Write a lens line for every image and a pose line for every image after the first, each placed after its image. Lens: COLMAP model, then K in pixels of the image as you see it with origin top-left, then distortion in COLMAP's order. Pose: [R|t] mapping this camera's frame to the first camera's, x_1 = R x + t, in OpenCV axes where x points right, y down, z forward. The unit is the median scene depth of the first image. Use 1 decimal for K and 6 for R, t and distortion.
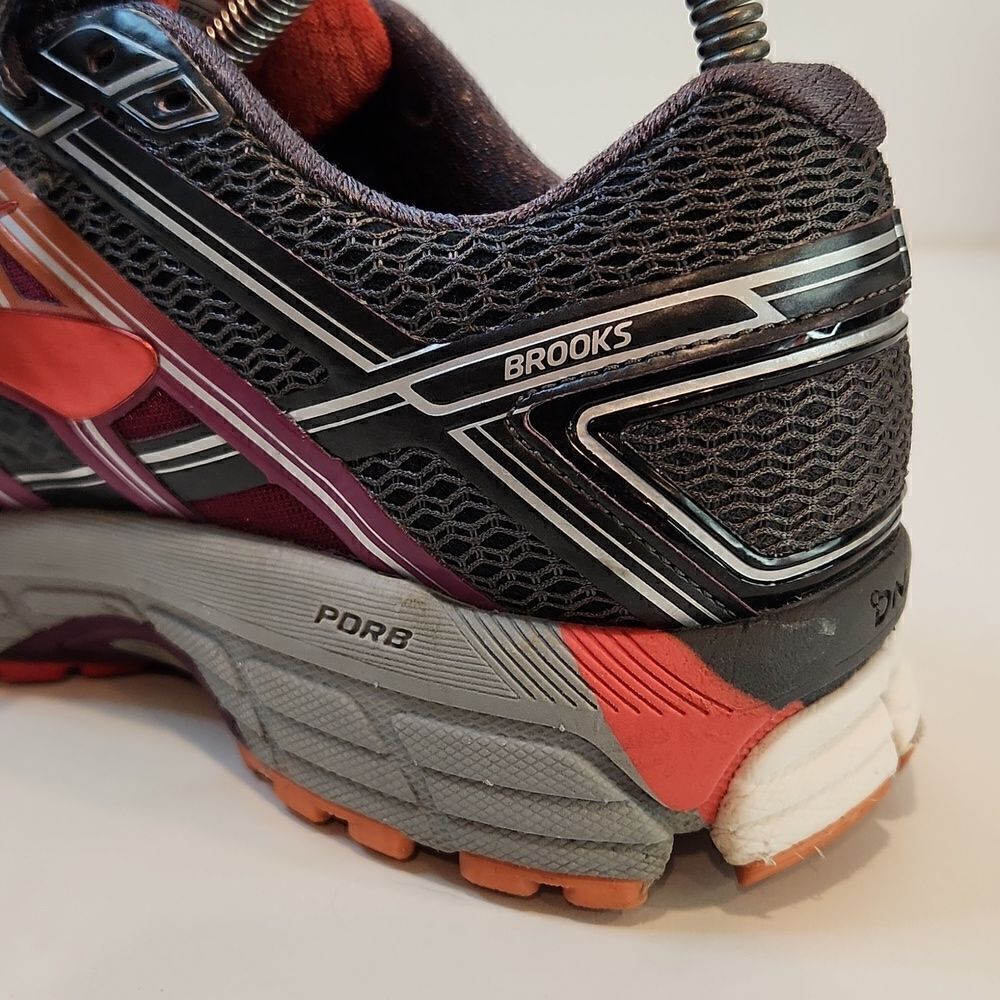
lens RADIAL K [[1478.6, 0, 500.0], [0, 1478.6, 500.0], [0, 0, 1]] dist [0.092930, -0.023130]
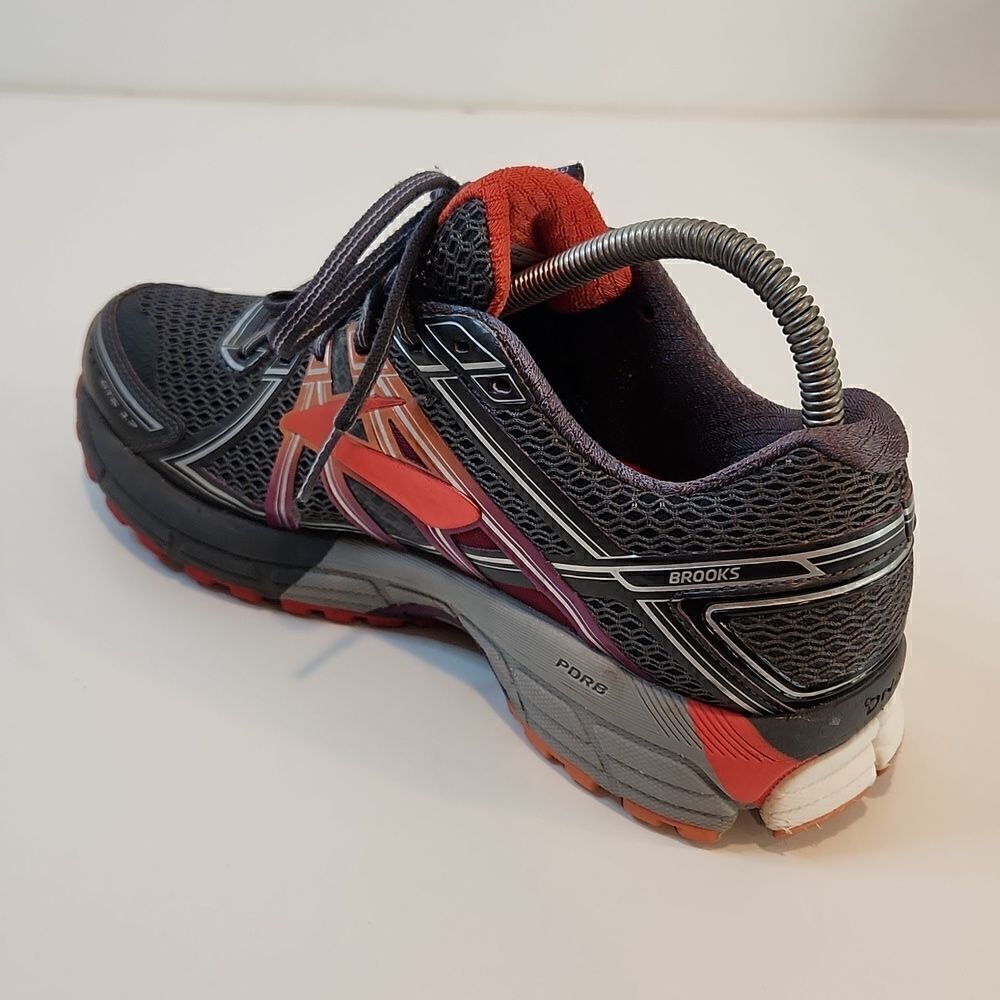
lens RADIAL K [[1432.8, 0, 500.0], [0, 1432.8, 500.0], [0, 0, 1]] dist [0.138177, 0.014408]
pose [[0.986112, 0.106301, -0.127603, 0.012228], [-0.071478, 0.965170, 0.251669, -0.596186], [0.149912, -0.239053, 0.959364, -0.706975]]
